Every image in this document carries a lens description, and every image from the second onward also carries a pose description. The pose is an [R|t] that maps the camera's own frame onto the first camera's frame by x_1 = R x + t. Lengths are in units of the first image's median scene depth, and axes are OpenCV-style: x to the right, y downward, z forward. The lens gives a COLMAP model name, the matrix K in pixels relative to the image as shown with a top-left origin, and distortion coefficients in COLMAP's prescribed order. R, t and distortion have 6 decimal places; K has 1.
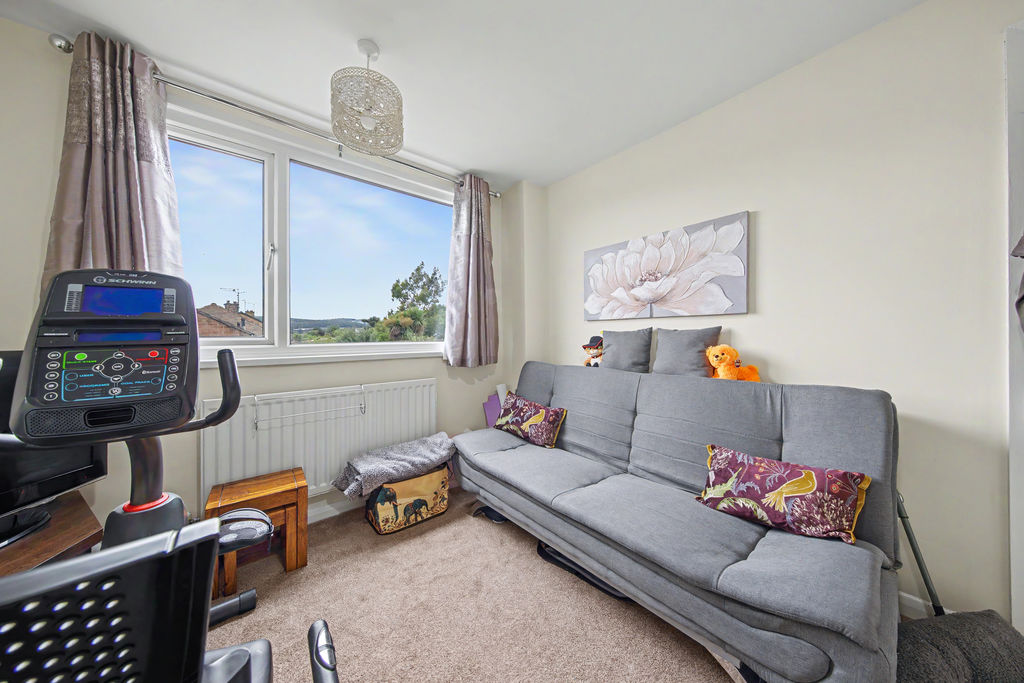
lens RADIAL K [[331.1, 0, 514.4], [0, 331.1, 333.9], [0, 0, 1]] dist [0.000807, 0.000015]
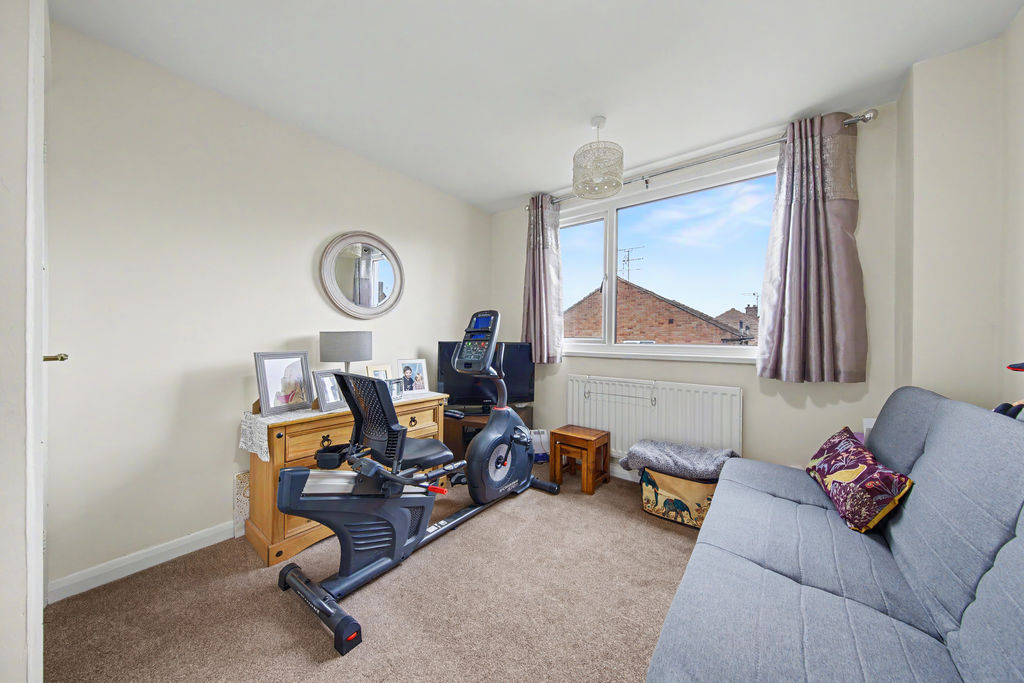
lens RADIAL K [[337.8, 0, 513.9], [0, 337.8, 337.3], [0, 0, 1]] dist [-0.000063, 0.000001]
pose [[0.205203, 0.007332, -0.978692, 0.614646], [-0.002175, 0.999973, 0.007035, -0.003432], [0.978717, 0.000685, 0.205213, 0.296792]]
